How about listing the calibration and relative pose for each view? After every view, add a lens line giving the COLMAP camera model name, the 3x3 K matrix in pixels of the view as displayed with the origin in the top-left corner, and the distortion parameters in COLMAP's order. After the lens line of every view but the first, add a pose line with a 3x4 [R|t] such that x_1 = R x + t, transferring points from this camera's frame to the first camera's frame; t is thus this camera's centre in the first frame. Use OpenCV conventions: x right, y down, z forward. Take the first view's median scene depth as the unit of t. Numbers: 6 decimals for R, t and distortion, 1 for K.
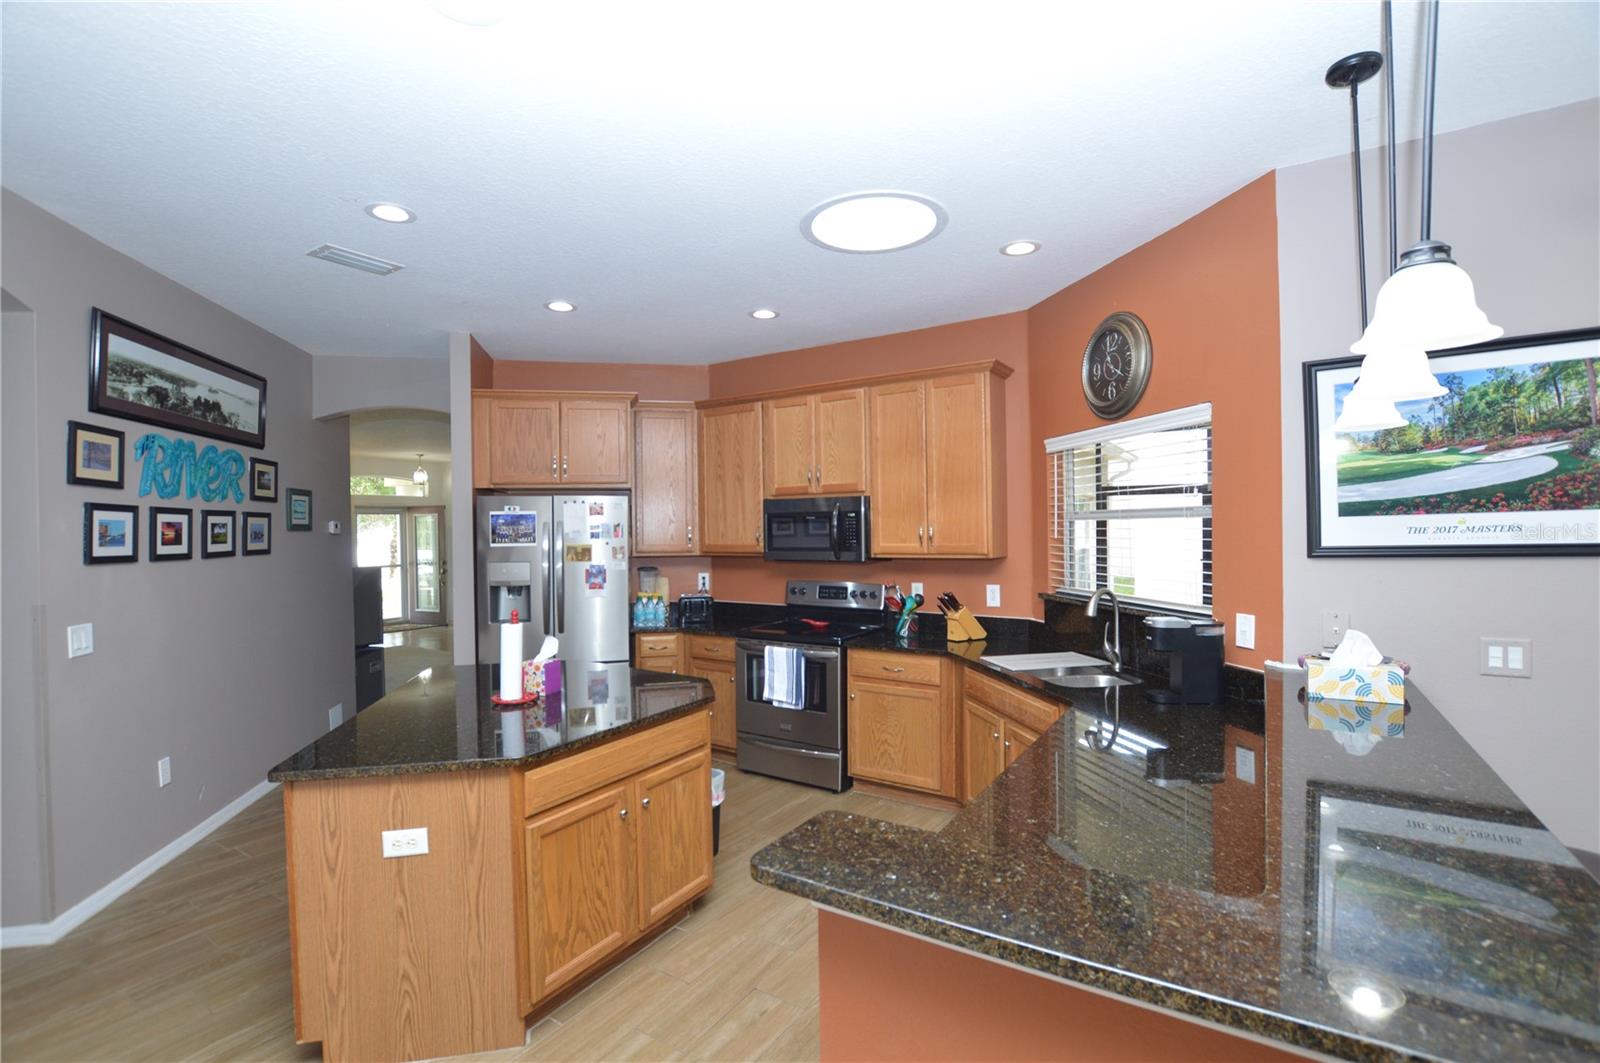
lens RADIAL K [[715.6, 0, 795.1], [0, 715.6, 532.8], [0, 0, 1]] dist [-0.027829, 0.001820]
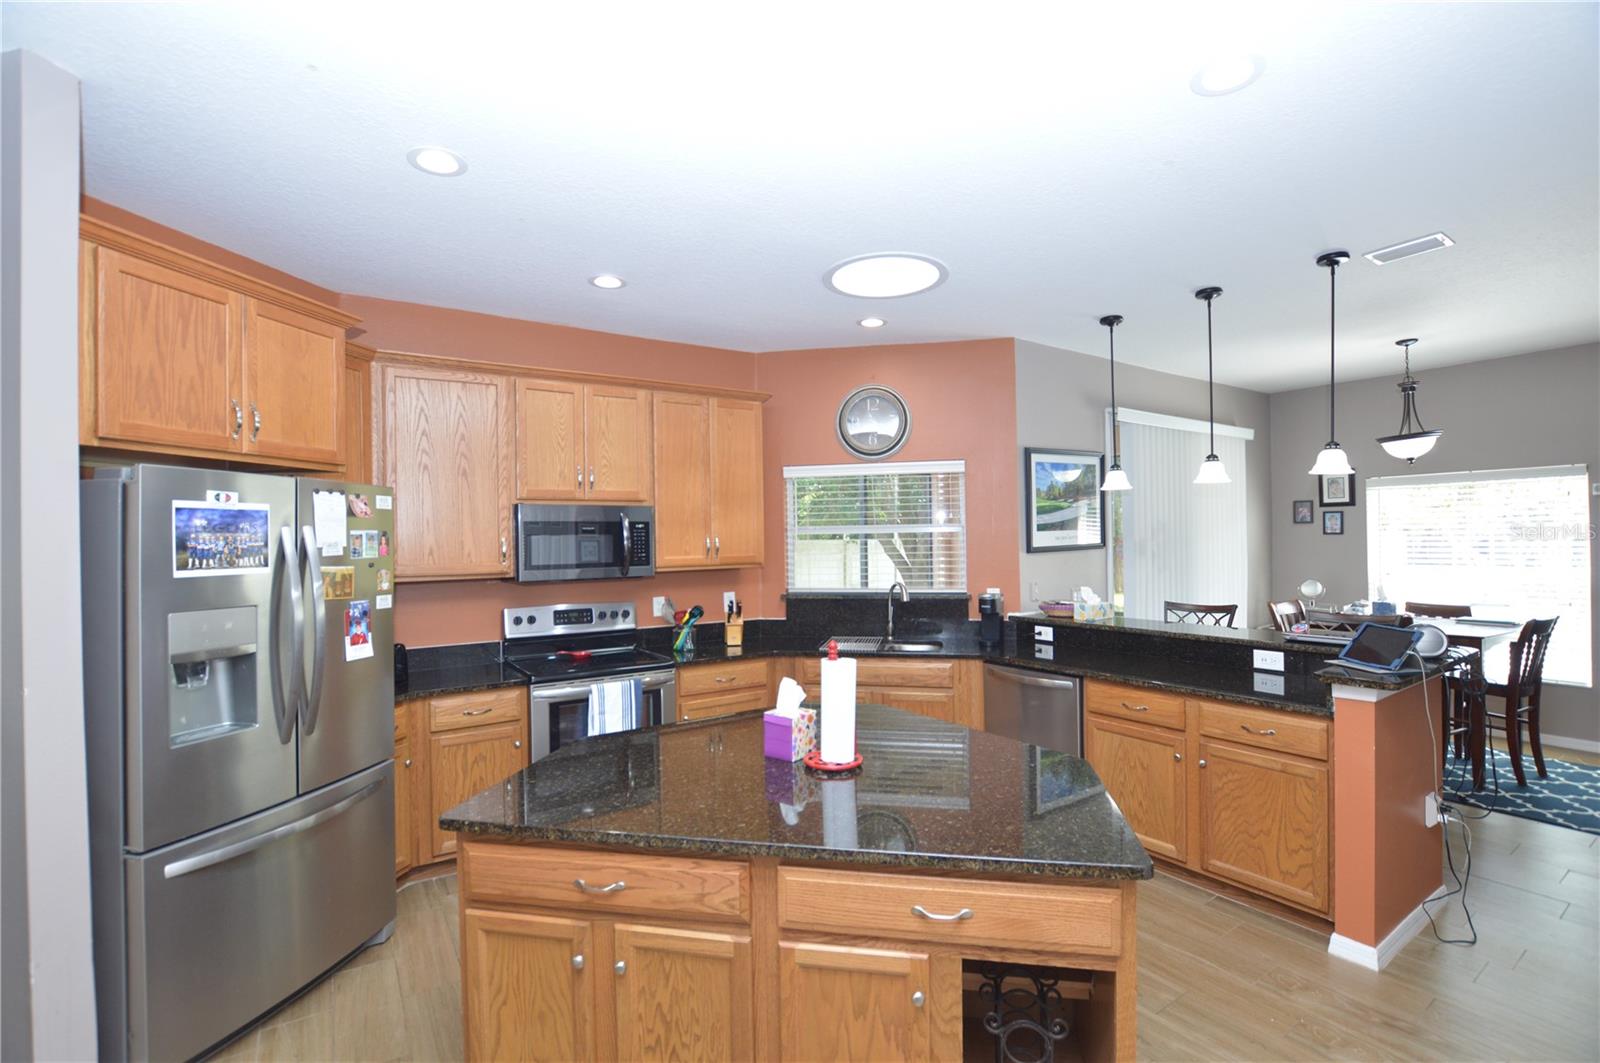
lens RADIAL K [[715.6, 0, 795.1], [0, 715.6, 532.8], [0, 0, 1]] dist [-0.027829, 0.001820]
pose [[0.396200, 0.013794, 0.918061, -1.168068], [0.016140, 0.999628, -0.021985, 0.012090], [-0.918022, 0.023528, 0.395830, 0.785122]]
